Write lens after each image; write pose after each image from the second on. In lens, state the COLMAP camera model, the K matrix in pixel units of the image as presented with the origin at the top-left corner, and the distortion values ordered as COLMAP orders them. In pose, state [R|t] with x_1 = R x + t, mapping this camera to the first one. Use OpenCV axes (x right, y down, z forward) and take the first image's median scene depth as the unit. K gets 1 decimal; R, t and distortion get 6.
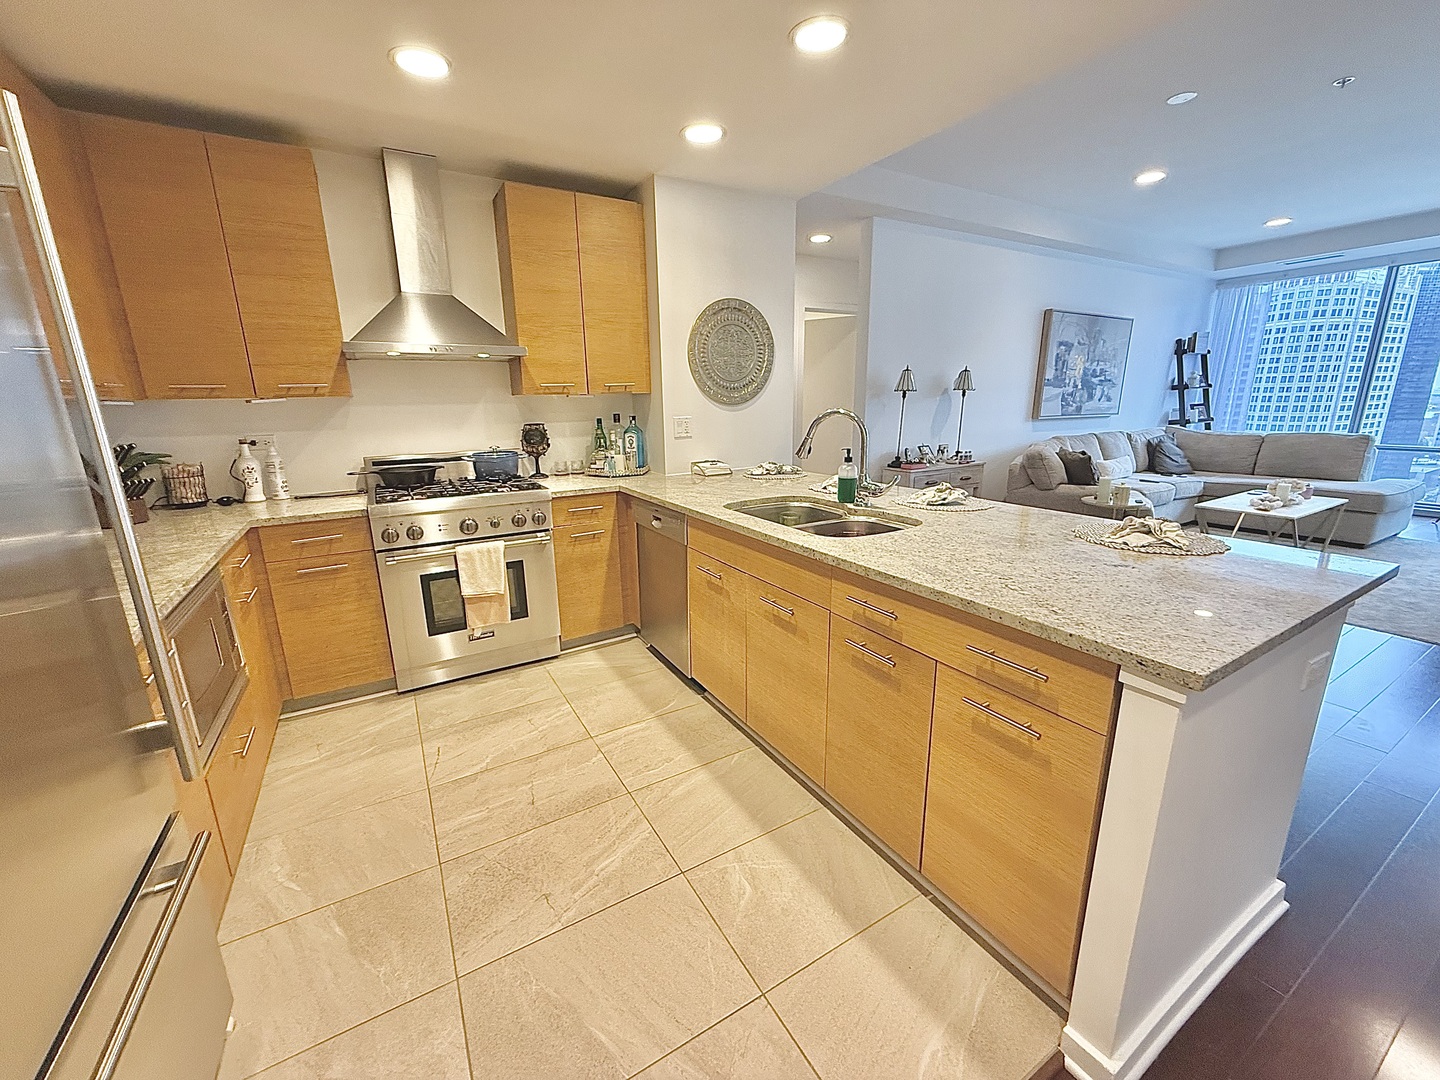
lens RADIAL K [[574.7, 0, 720.6], [0, 574.7, 536.0], [0, 0, 1]] dist [-0.000801, 0.000480]
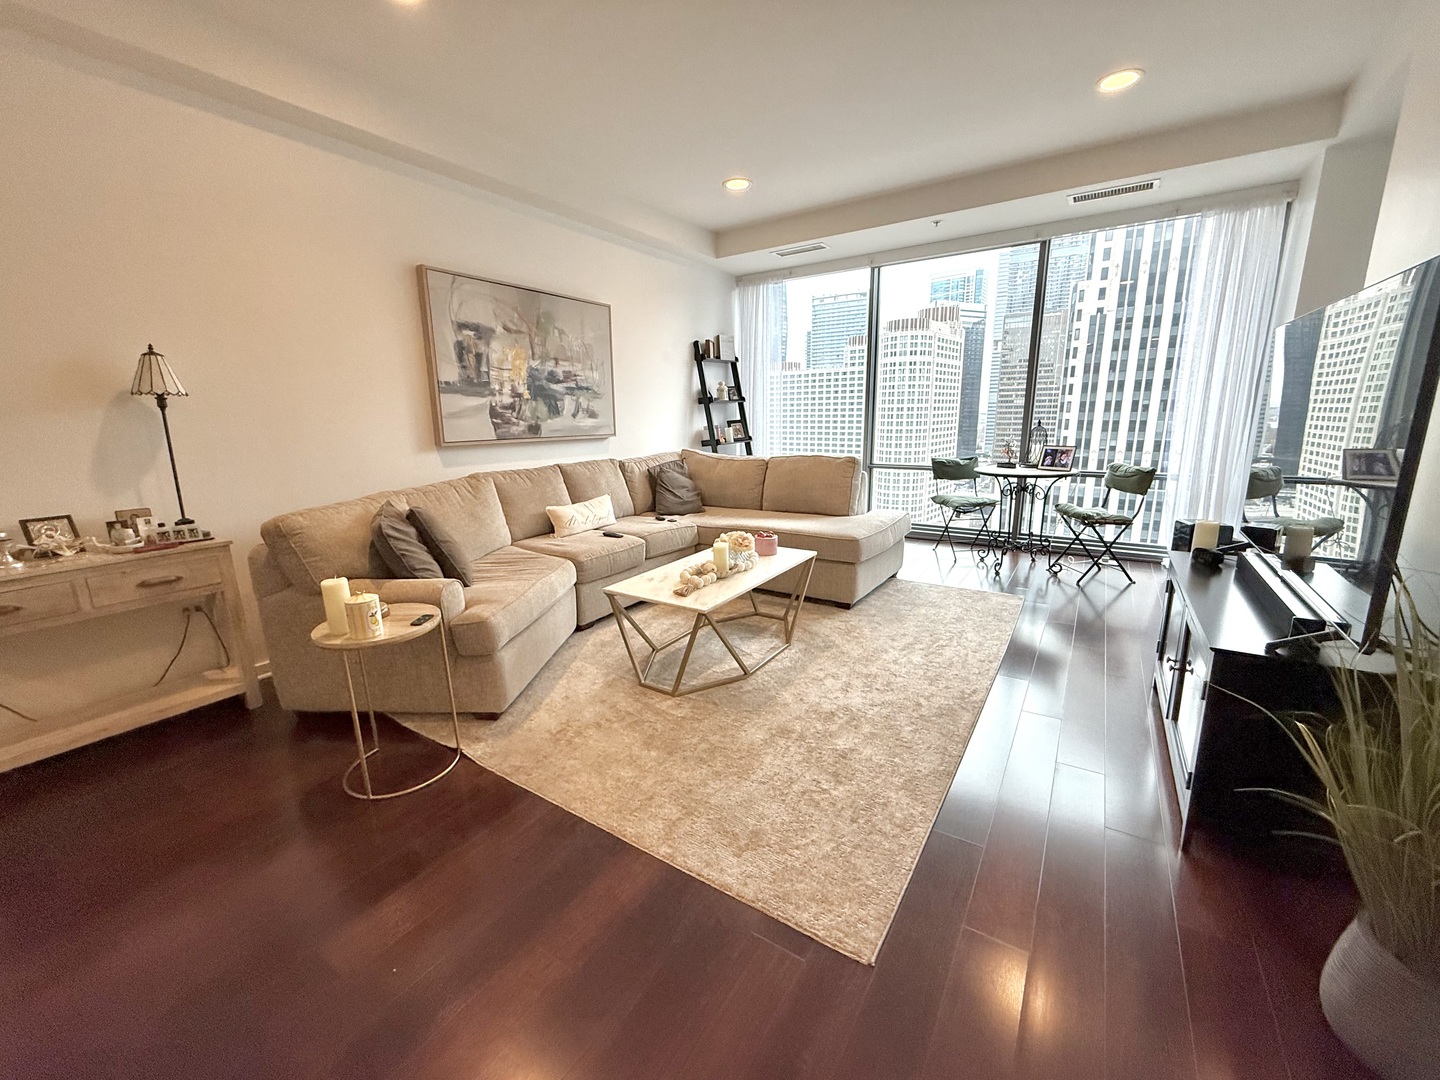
lens RADIAL K [[574.7, 0, 716.1], [0, 574.7, 537.1], [0, 0, 1]] dist [-0.000801, 0.000480]
pose [[0.899764, -0.093111, 0.426328, 0.516930], [0.106420, 0.994293, -0.007444, -0.067800], [-0.423202, 0.052067, 0.904538, 0.308580]]
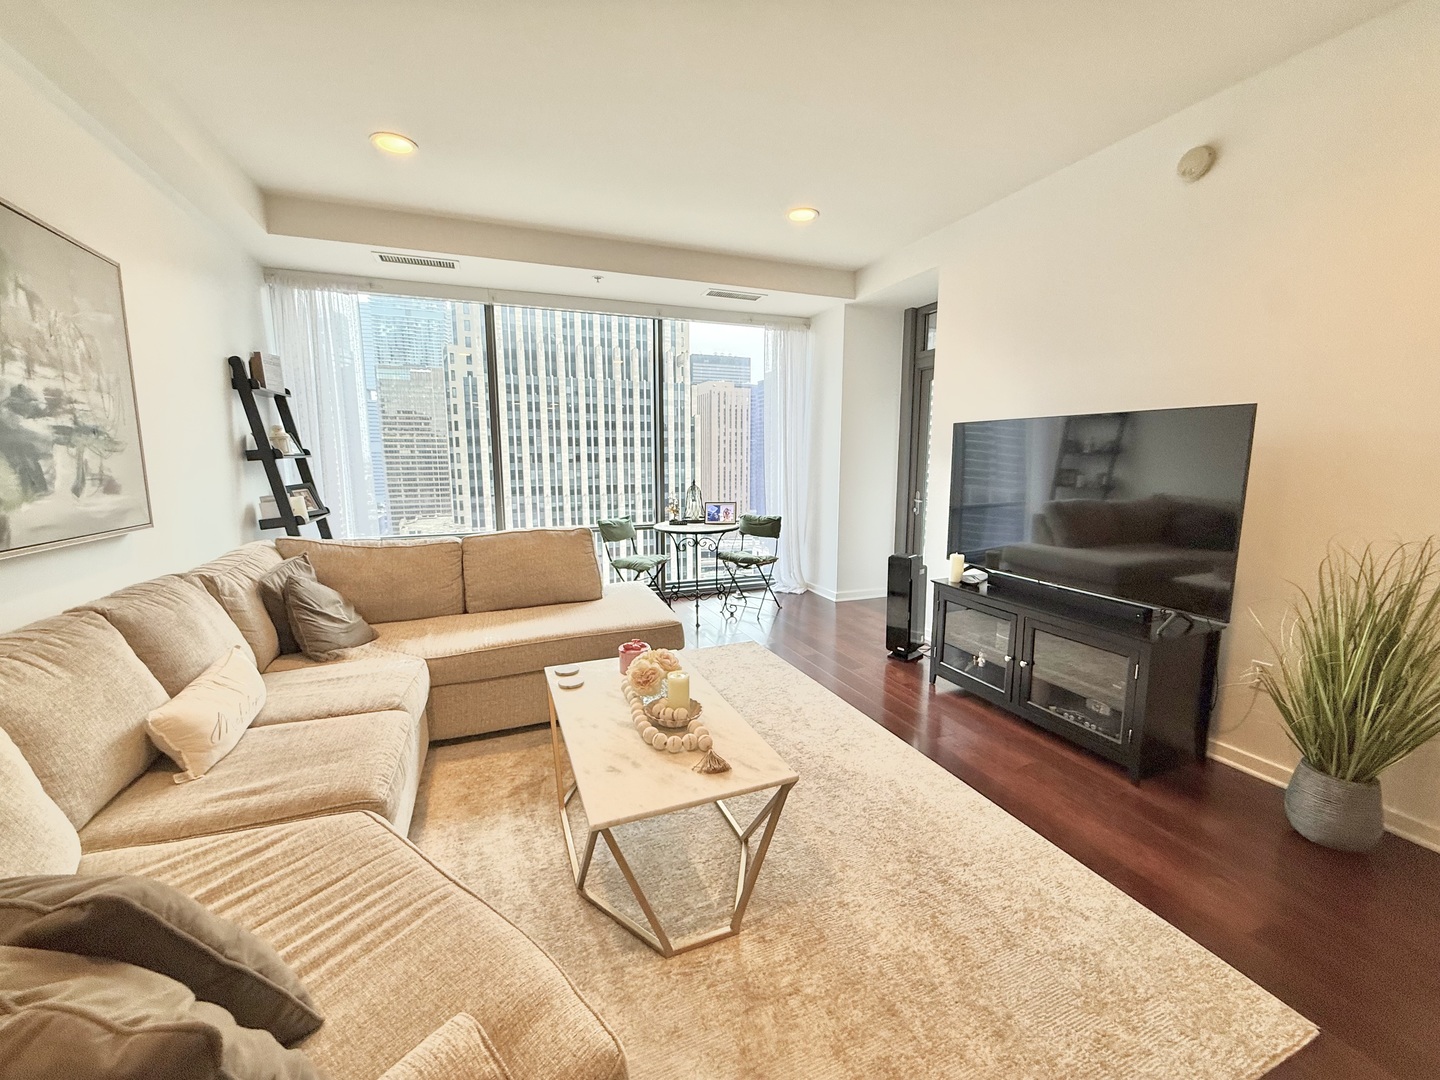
lens RADIAL K [[574.7, 0, 713.7], [0, 574.7, 534.2], [0, 0, 1]] dist [-0.000801, 0.000480]
pose [[0.143235, -0.120250, 0.982356, 0.415362], [0.236040, 0.968098, 0.084088, -0.164429], [-0.961129, 0.219831, 0.167049, 0.643960]]
